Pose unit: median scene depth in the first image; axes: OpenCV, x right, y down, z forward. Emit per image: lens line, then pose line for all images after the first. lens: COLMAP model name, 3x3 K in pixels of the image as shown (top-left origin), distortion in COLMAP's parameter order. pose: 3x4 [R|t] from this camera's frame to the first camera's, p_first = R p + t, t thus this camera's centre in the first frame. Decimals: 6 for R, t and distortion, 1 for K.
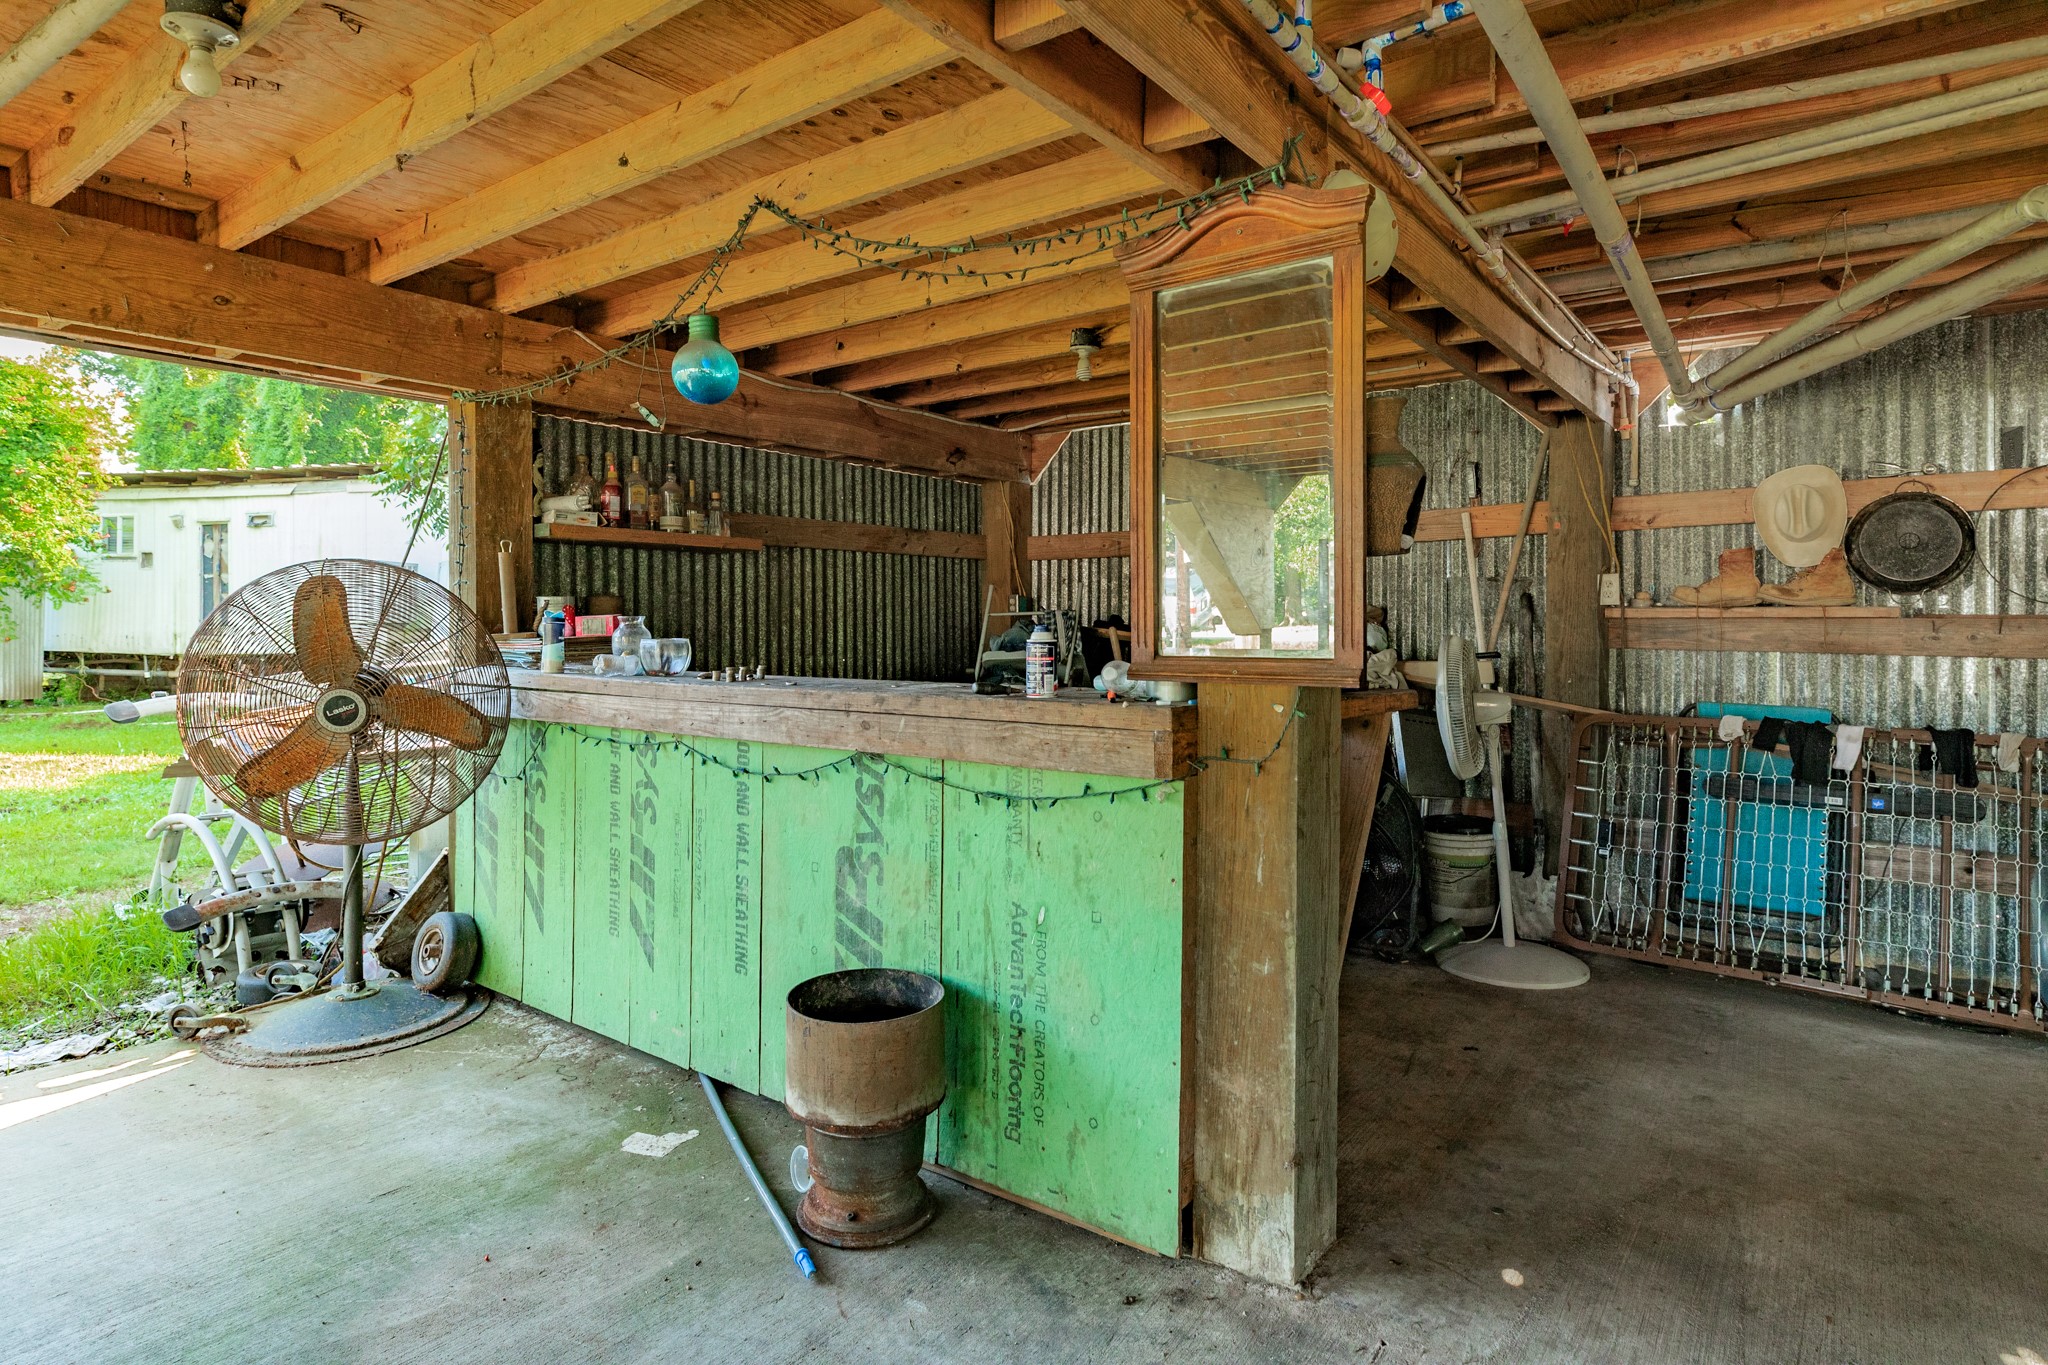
lens RADIAL K [[1073.0, 0, 1009.3], [0, 1073.0, 622.8], [0, 0, 1]] dist [0.004537, 0.000690]
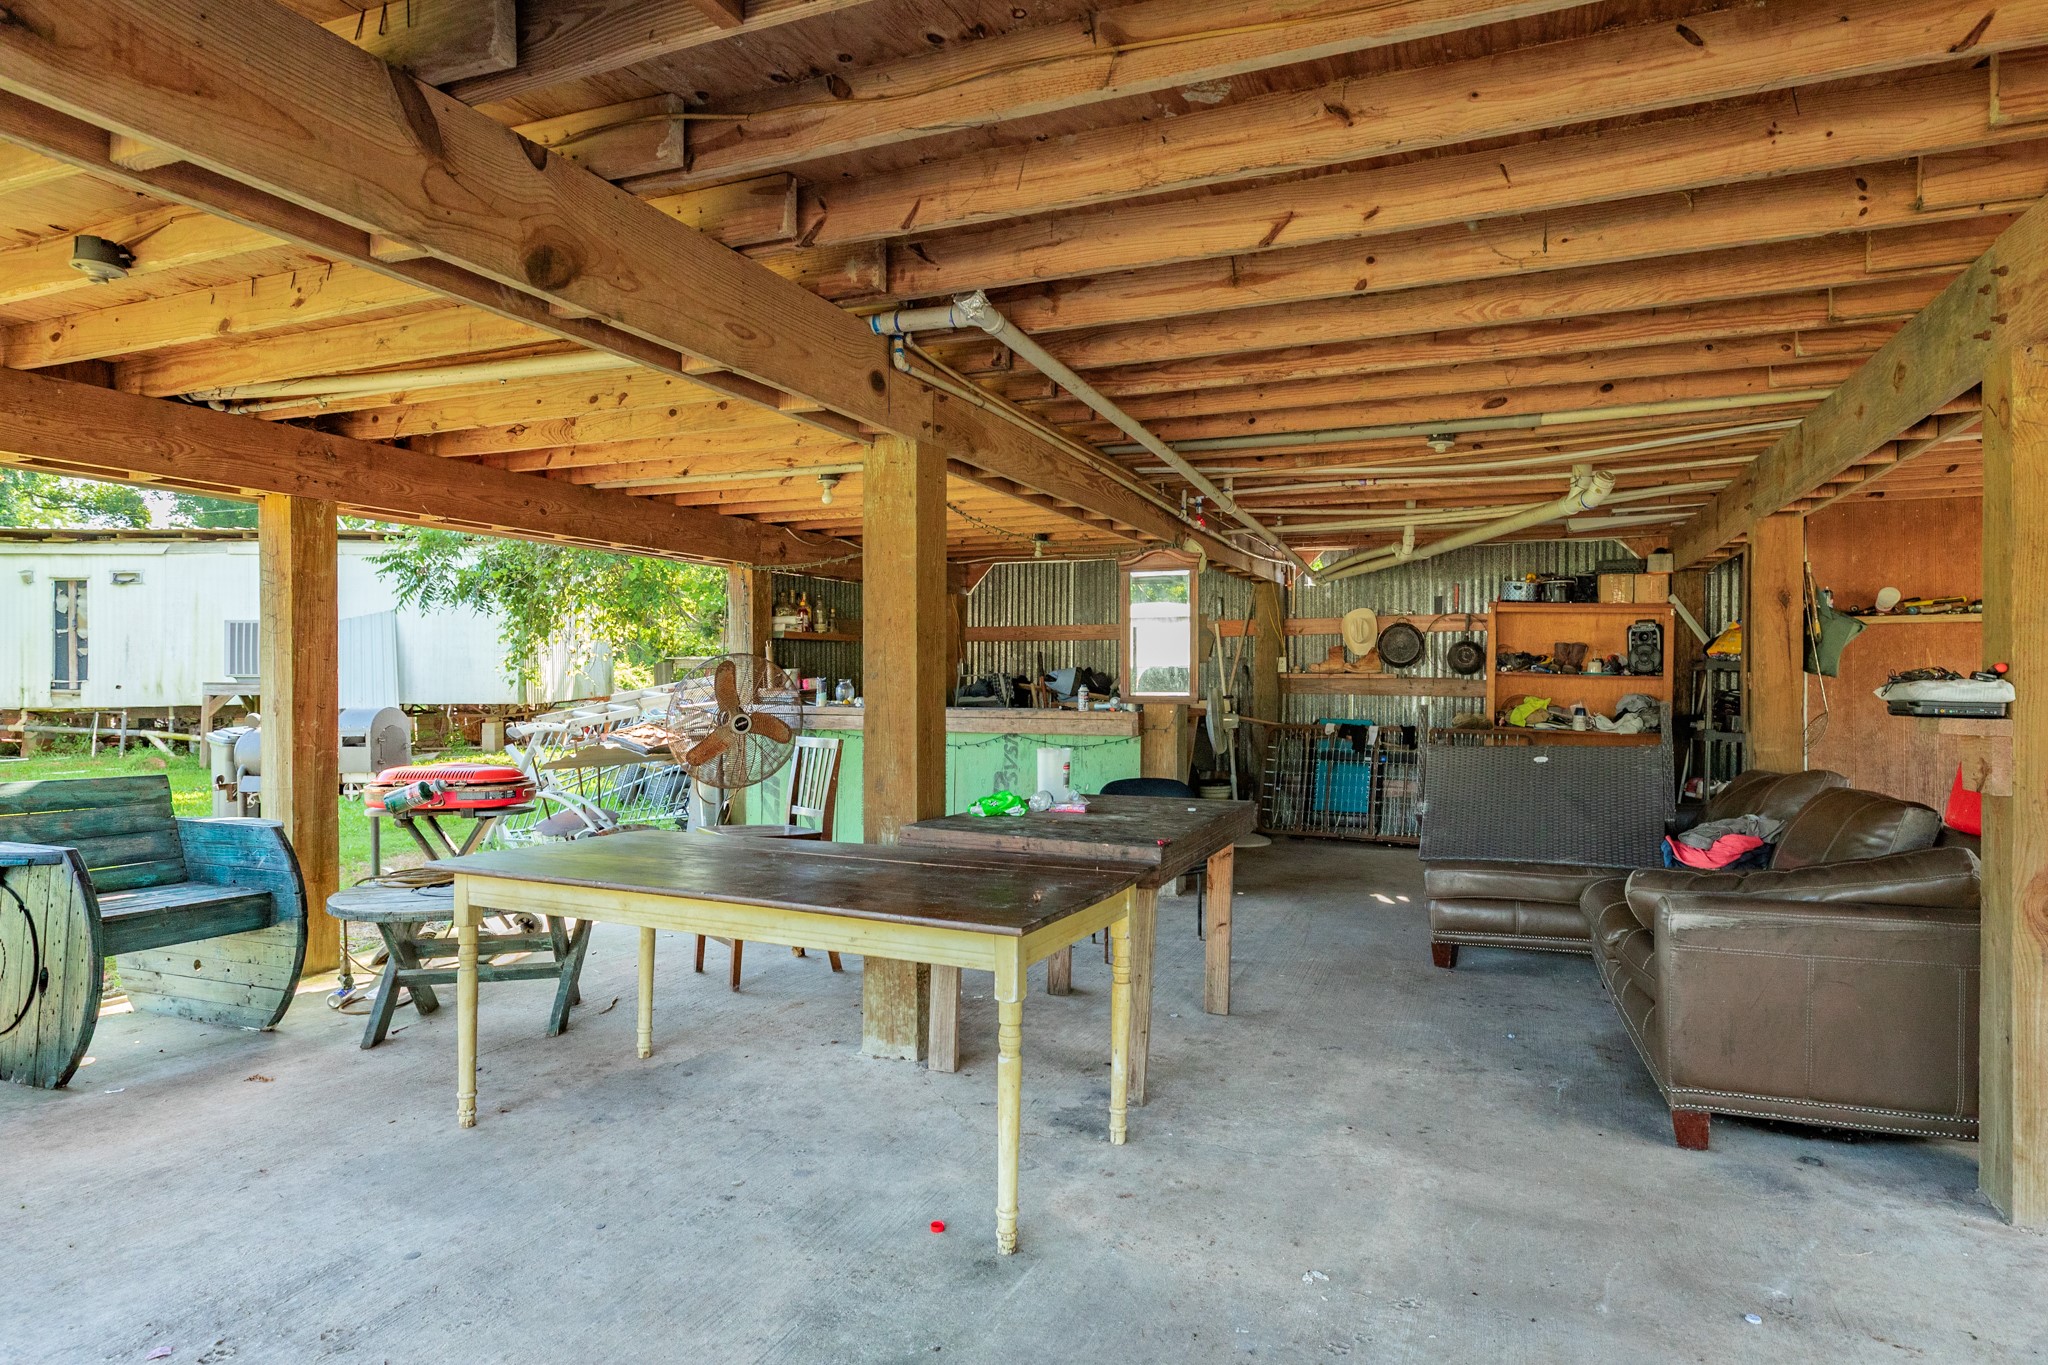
lens RADIAL K [[1157.3, 0, 1026.2], [0, 1157.3, 678.8], [0, 0, 1]] dist [-0.001091, -0.001828]
pose [[0.966647, -0.001337, 0.256110, -0.516304], [-0.000296, 0.999980, 0.006336, -0.018835], [-0.256113, -0.006200, 0.966627, -1.086037]]
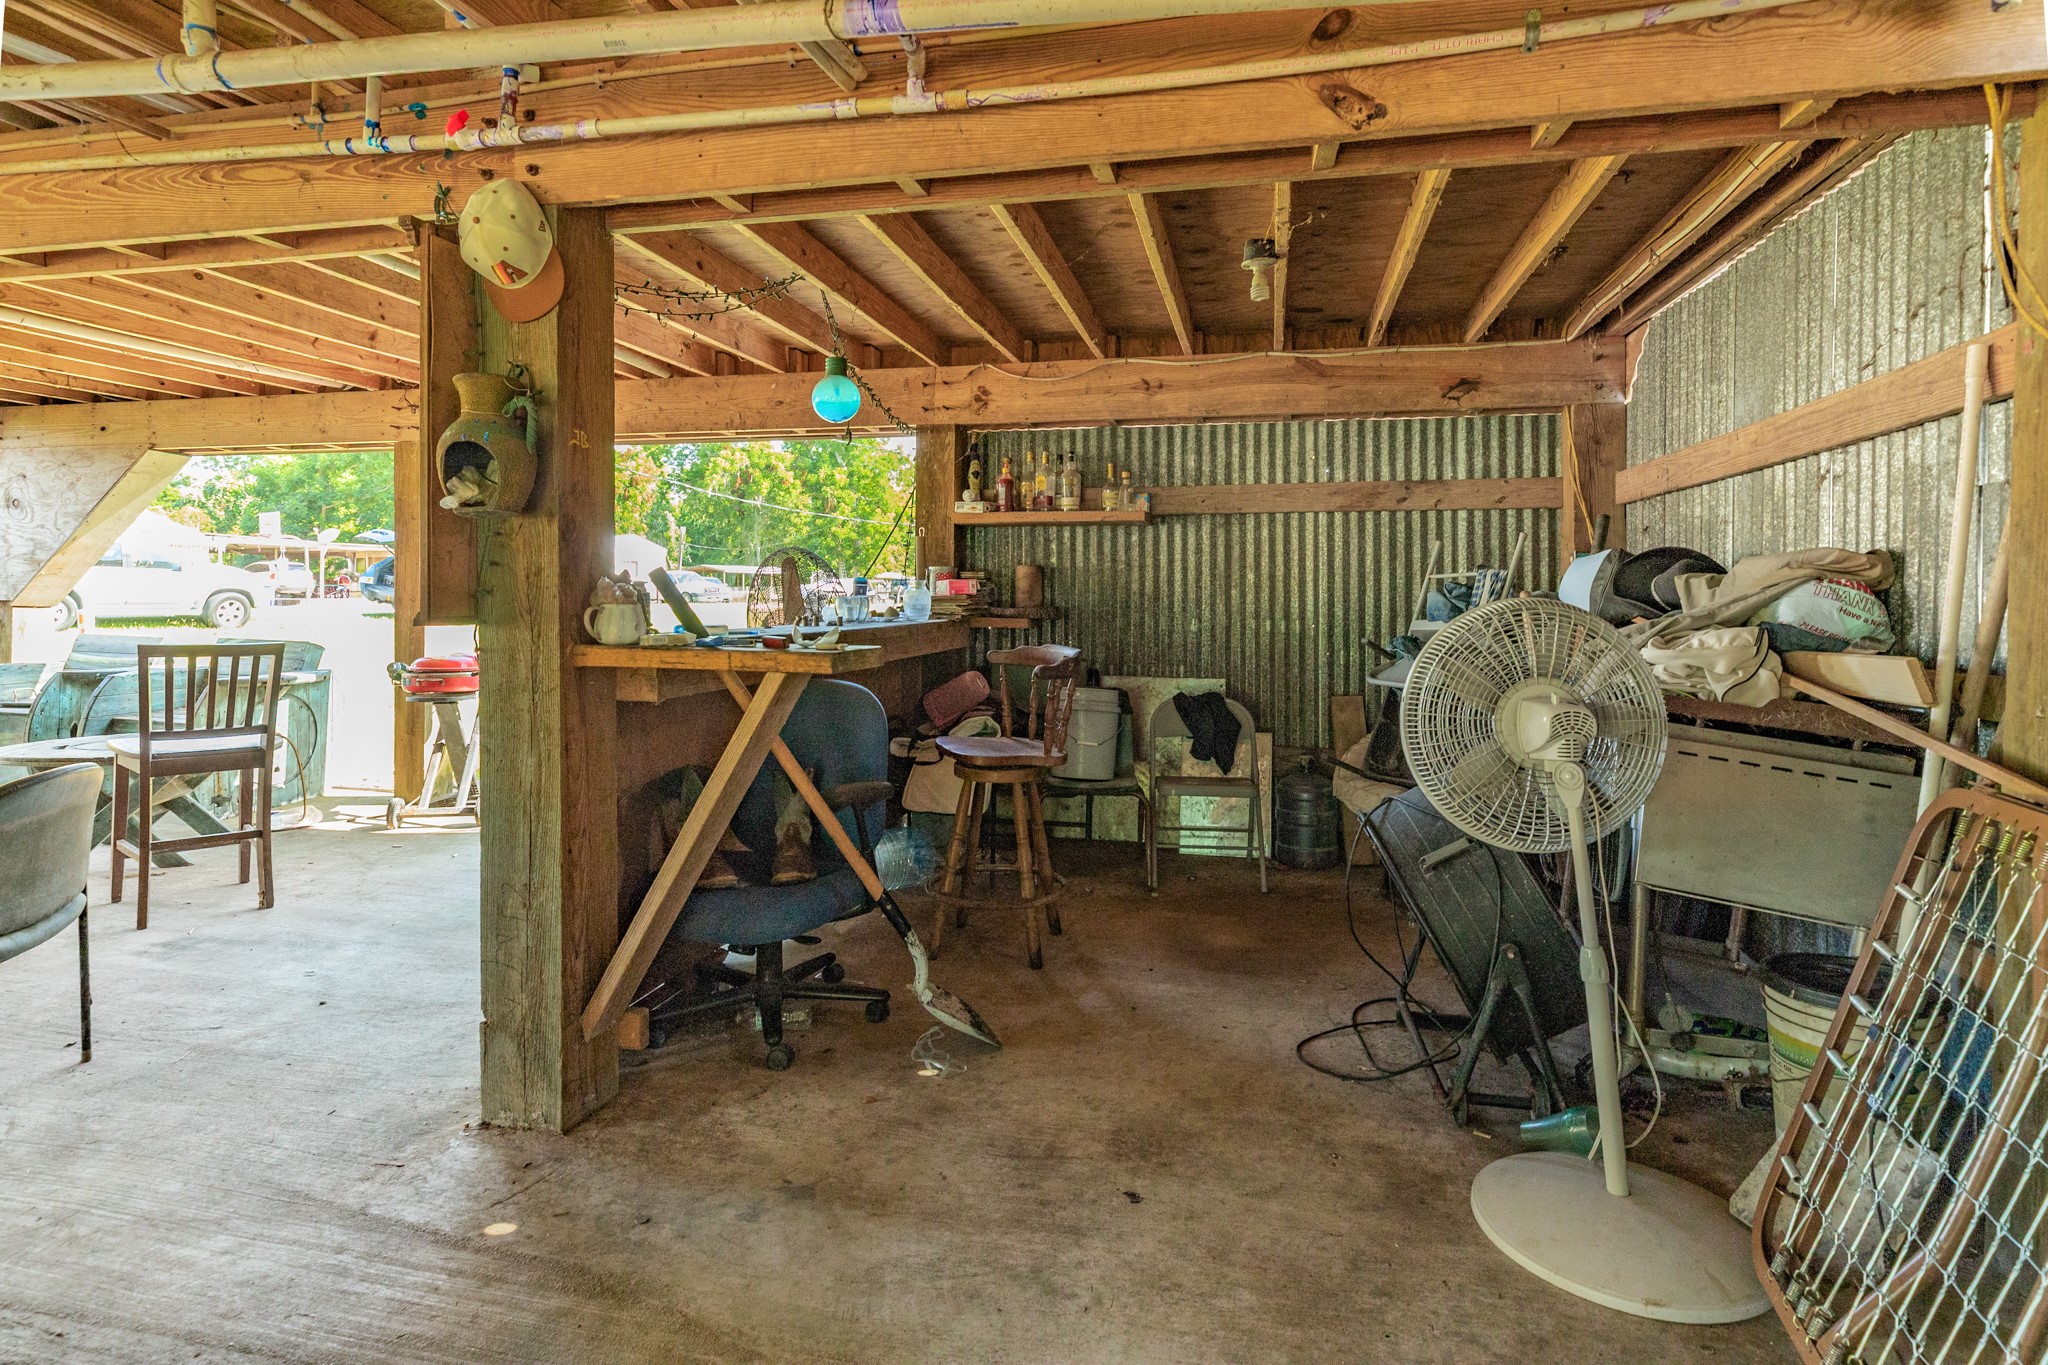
lens RADIAL K [[1043.4, 0, 1069.3], [0, 1043.4, 590.4], [0, 0, 1]] dist [-0.000217, 0.000024]
pose [[0.443409, -0.001547, -0.896318, 0.803247], [-0.002841, 0.999991, -0.003131, 0.008796], [0.896315, 0.003935, 0.443401, 0.530844]]
